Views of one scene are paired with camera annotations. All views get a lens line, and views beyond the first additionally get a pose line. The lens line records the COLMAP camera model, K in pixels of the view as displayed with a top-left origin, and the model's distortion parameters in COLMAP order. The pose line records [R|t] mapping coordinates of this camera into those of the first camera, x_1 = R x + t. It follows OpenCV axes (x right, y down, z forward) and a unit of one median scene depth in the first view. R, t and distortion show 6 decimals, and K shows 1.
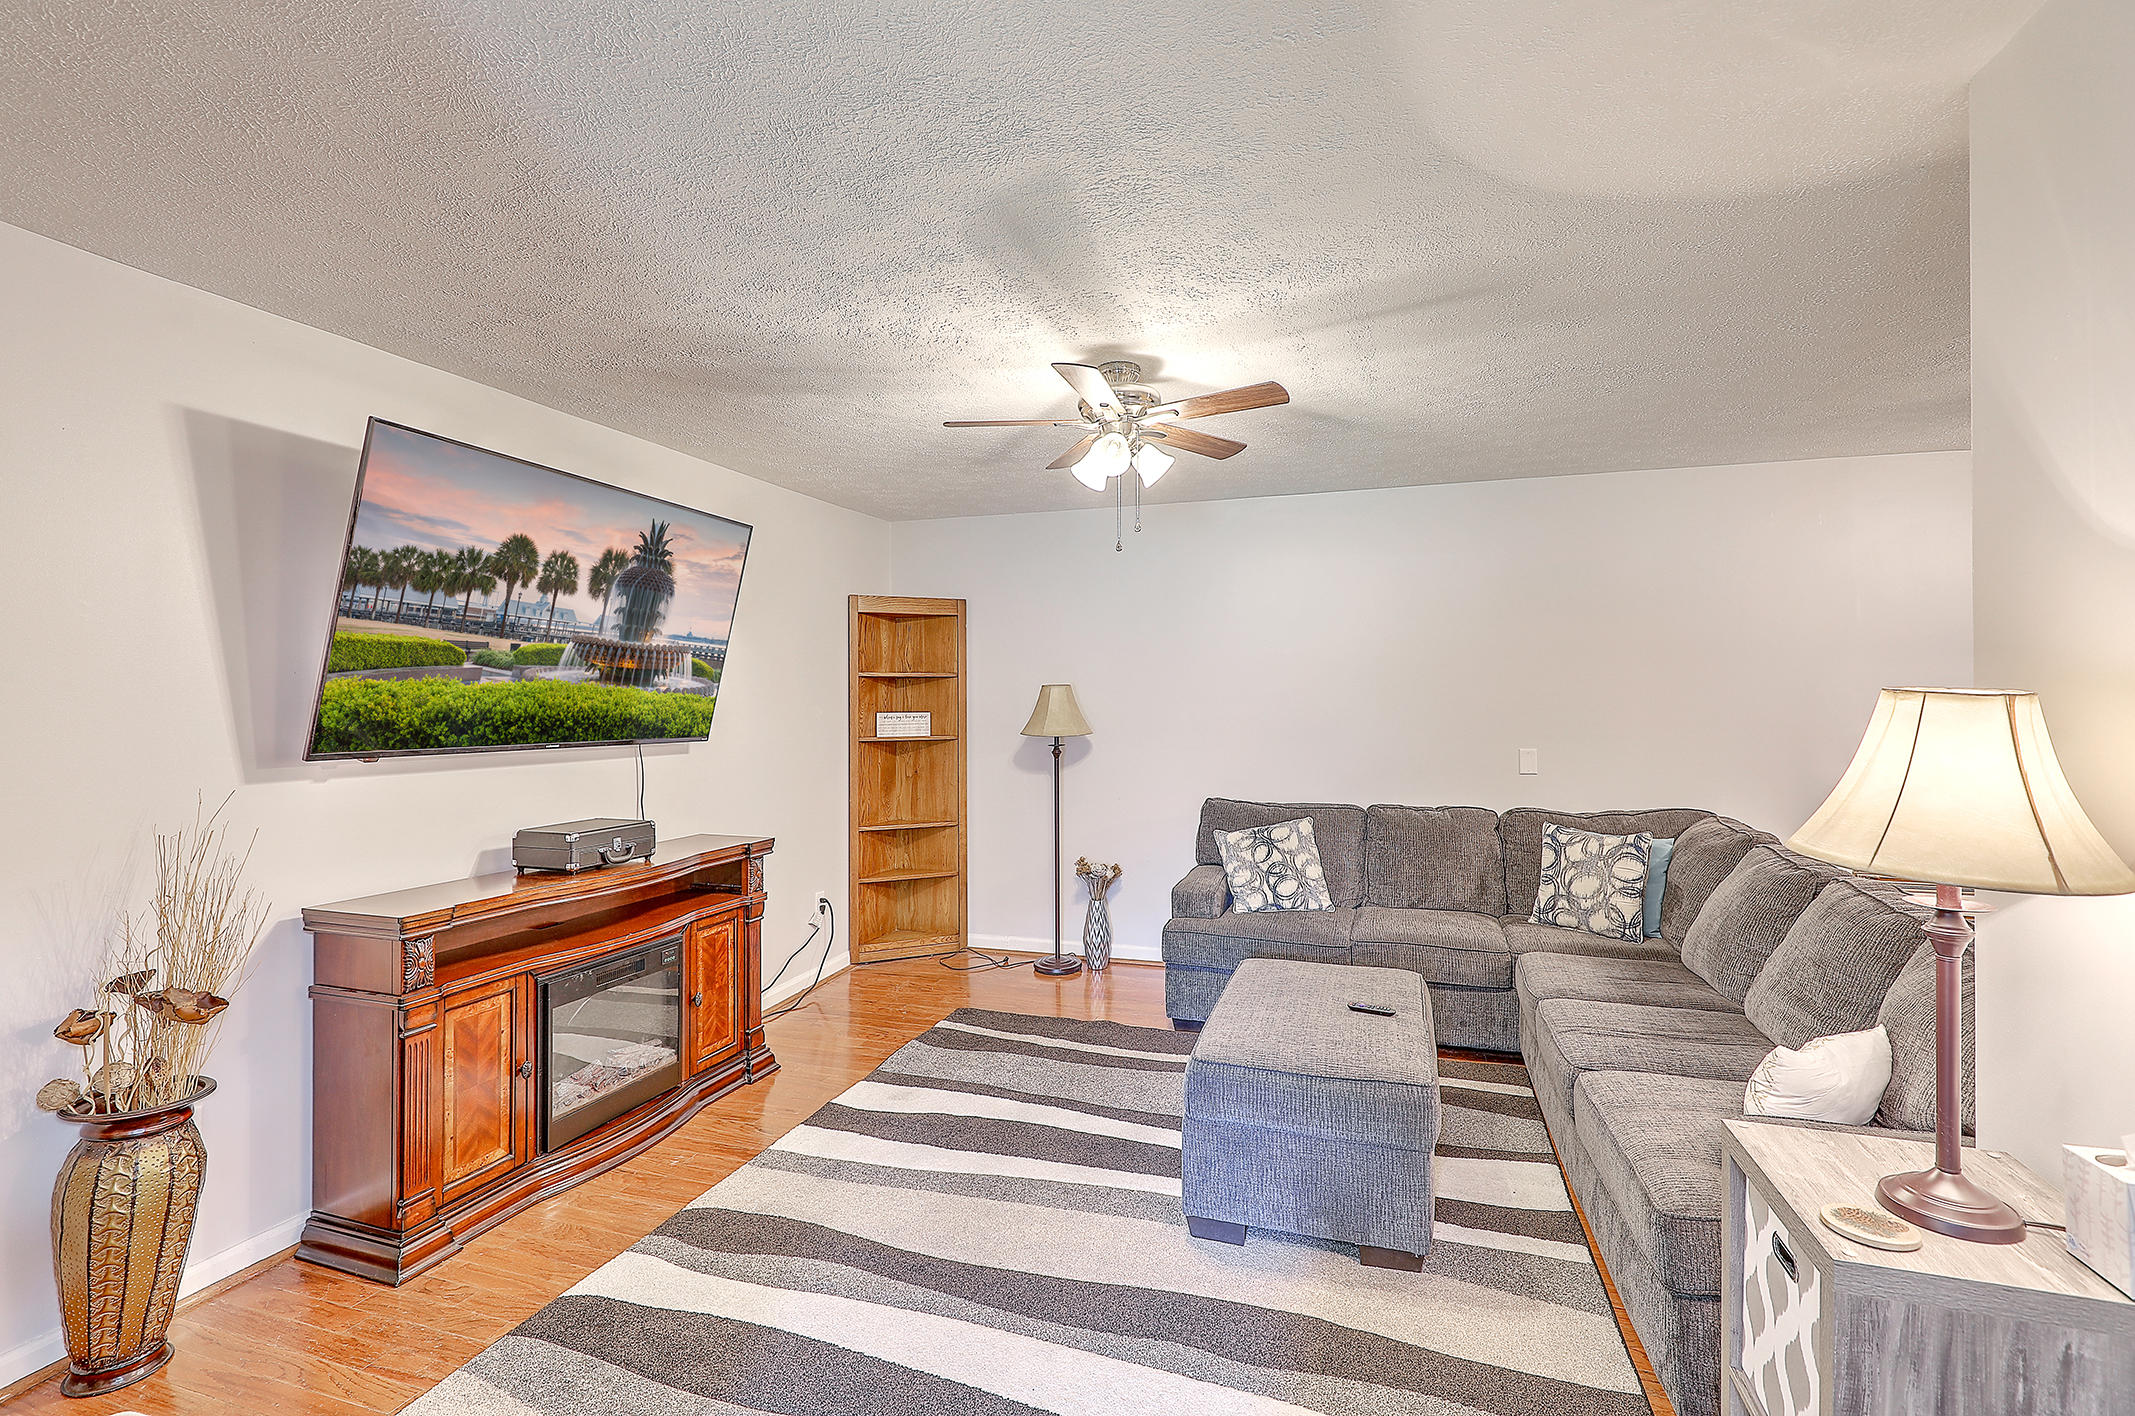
lens RADIAL K [[977.1, 0, 1069.6], [0, 977.1, 682.2], [0, 0, 1]] dist [0.000714, 0.000407]
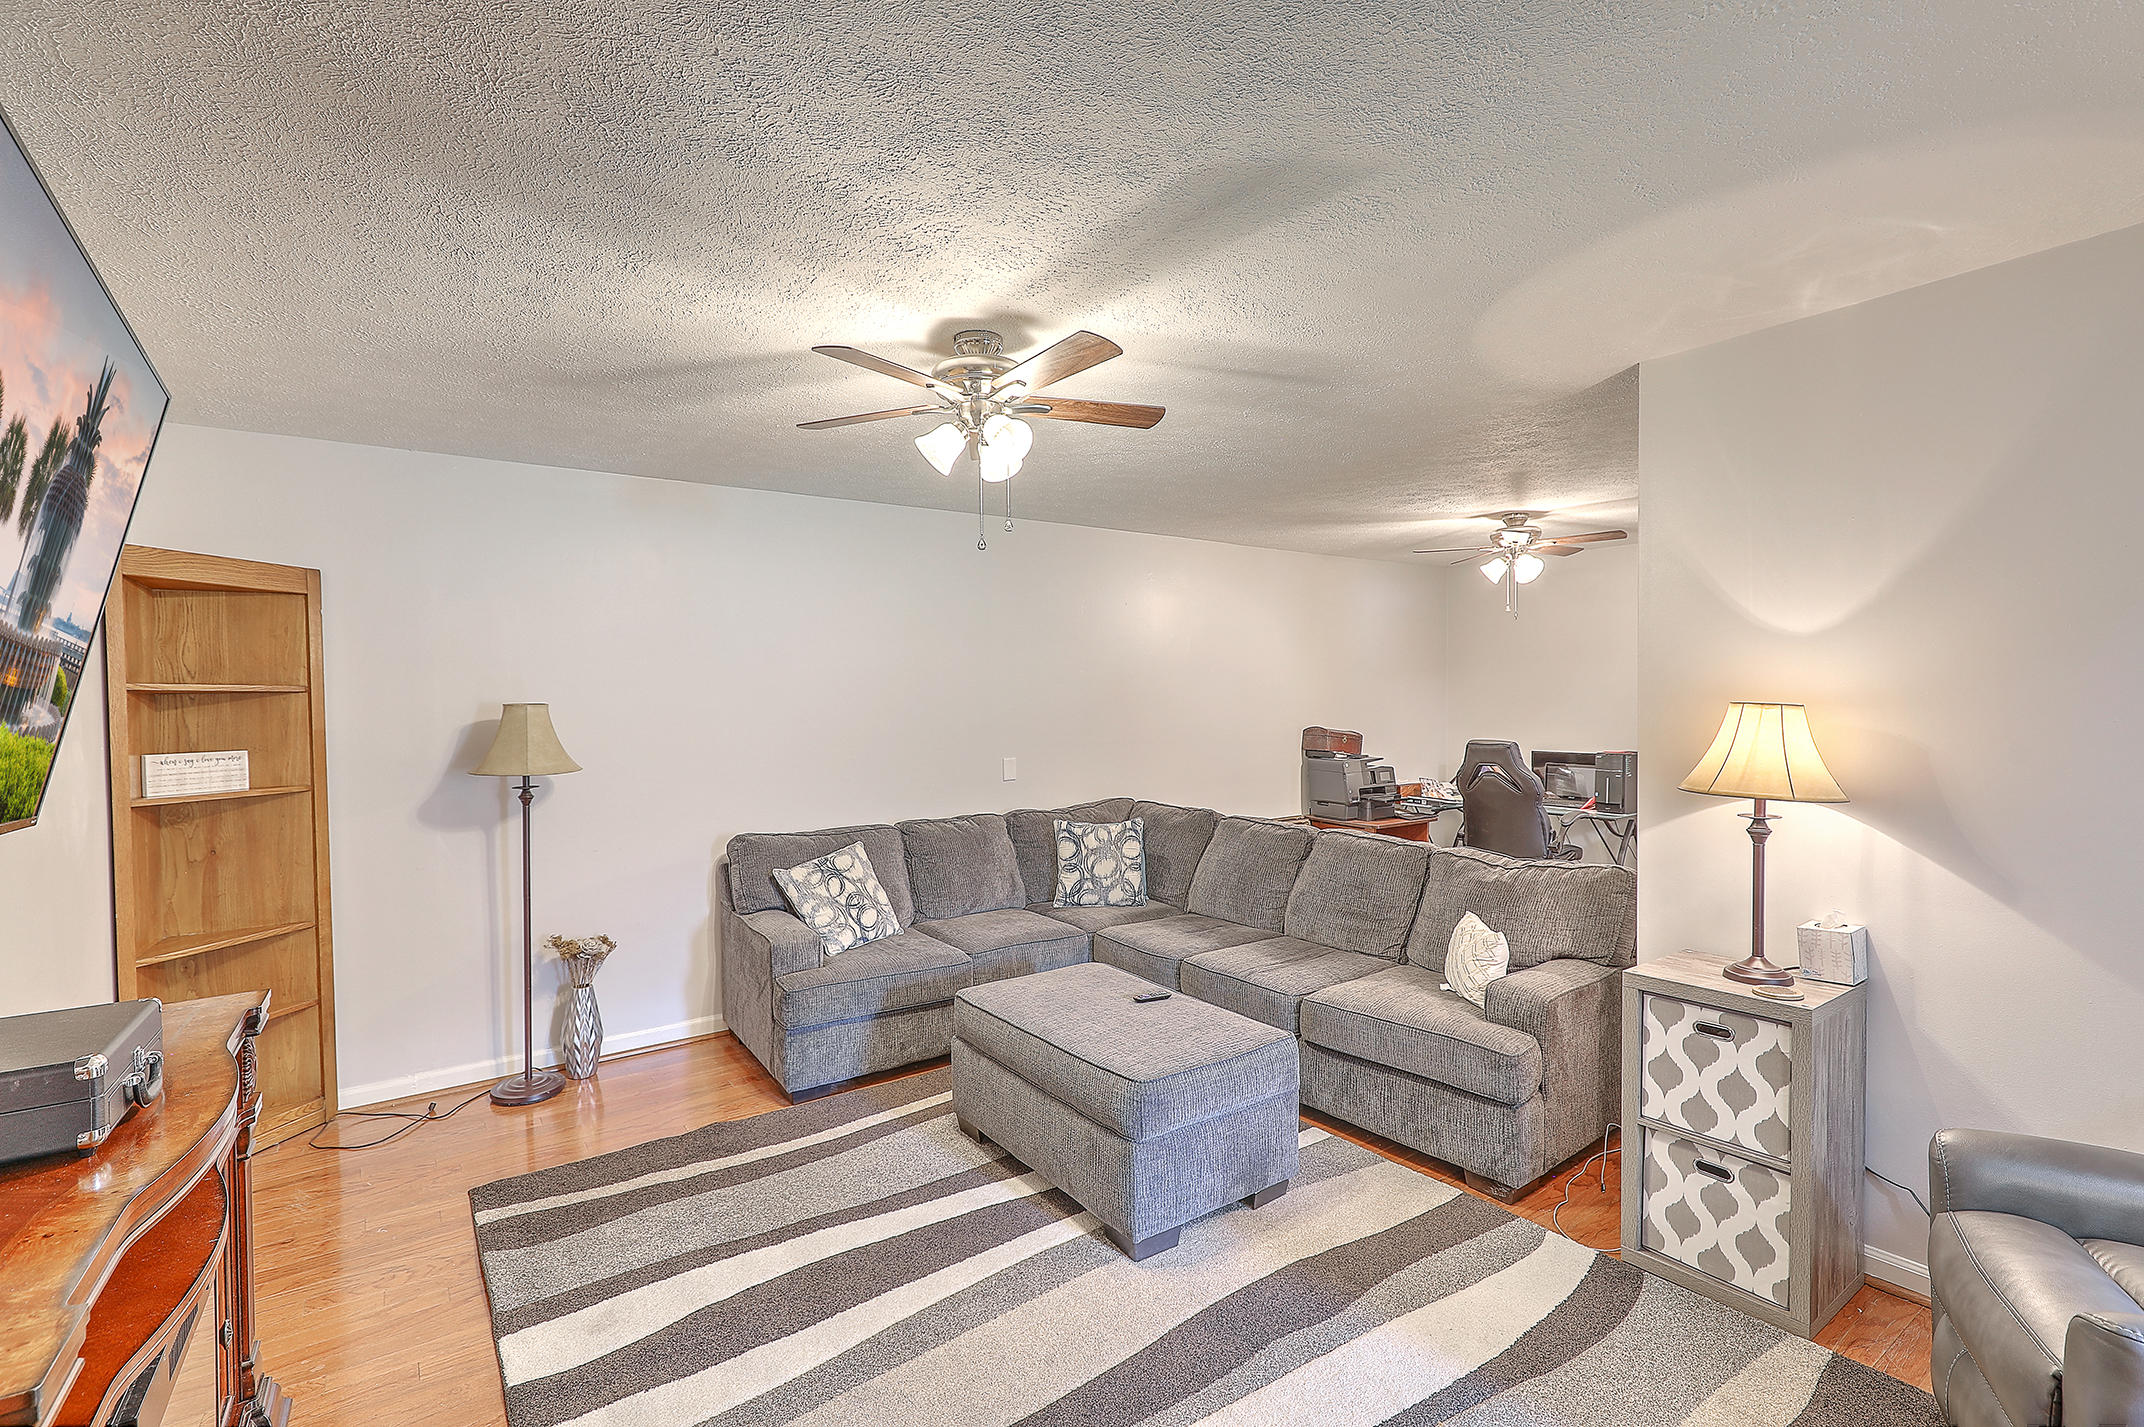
lens RADIAL K [[989.9, 0, 1072.0], [0, 989.9, 713.5], [0, 0, 1]] dist [0.000243, 0.000230]
pose [[0.587094, -0.014284, 0.809393, -0.429361], [0.001774, 0.999865, 0.016358, -0.001293], [-0.809517, -0.008168, 0.587040, 0.283947]]
